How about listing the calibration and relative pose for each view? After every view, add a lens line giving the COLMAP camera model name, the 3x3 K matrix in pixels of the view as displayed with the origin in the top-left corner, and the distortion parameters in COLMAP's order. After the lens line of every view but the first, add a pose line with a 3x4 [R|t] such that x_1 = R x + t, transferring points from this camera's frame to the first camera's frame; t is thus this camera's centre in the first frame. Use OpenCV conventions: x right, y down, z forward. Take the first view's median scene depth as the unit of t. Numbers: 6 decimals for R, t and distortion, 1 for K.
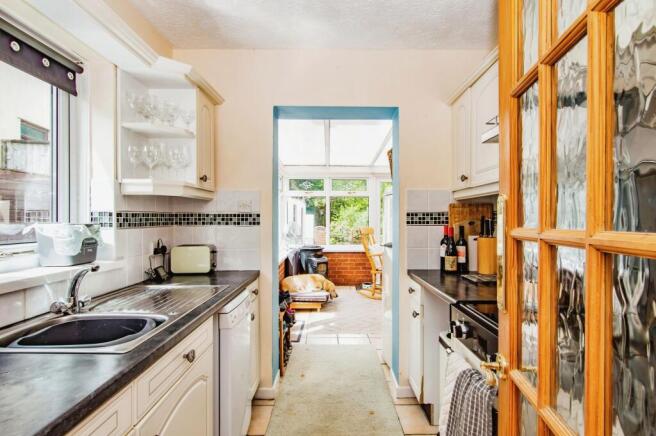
lens RADIAL K [[356.1, 0, 328.0], [0, 356.1, 218.0], [0, 0, 1]] dist [0.001023, 0.000027]
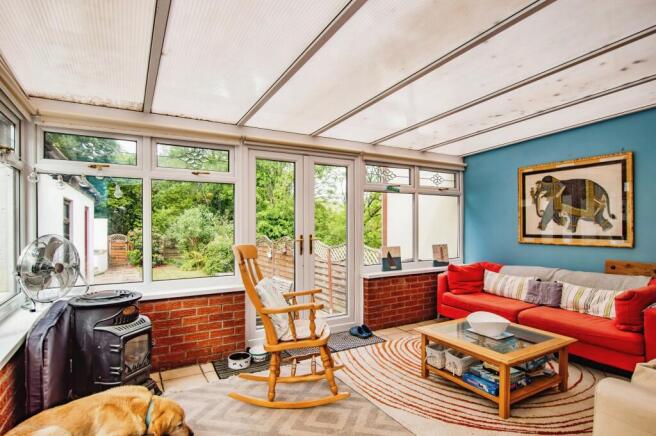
lens RADIAL K [[348.5, 0, 325.2], [0, 348.5, 229.6], [0, 0, 1]] dist [-0.004175, -0.000836]
pose [[0.868094, -0.007506, 0.496343, -0.024508], [-0.001615, 0.999838, 0.017945, -0.002351], [-0.496398, -0.016380, 0.867941, 0.502192]]
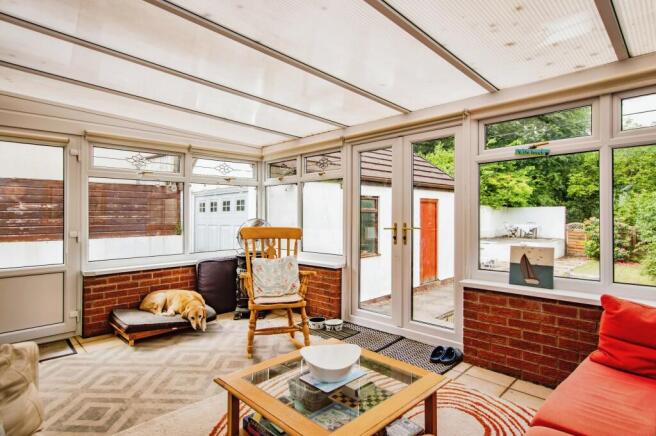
lens RADIAL K [[356.1, 0, 328.0], [0, 356.1, 218.0], [0, 0, 1]] dist [0.001023, 0.000027]
pose [[0.702703, -0.002260, -0.711480, 0.550229], [0.013154, 0.999865, 0.009815, 0.001906], [0.711362, -0.016256, 0.702638, 0.562390]]
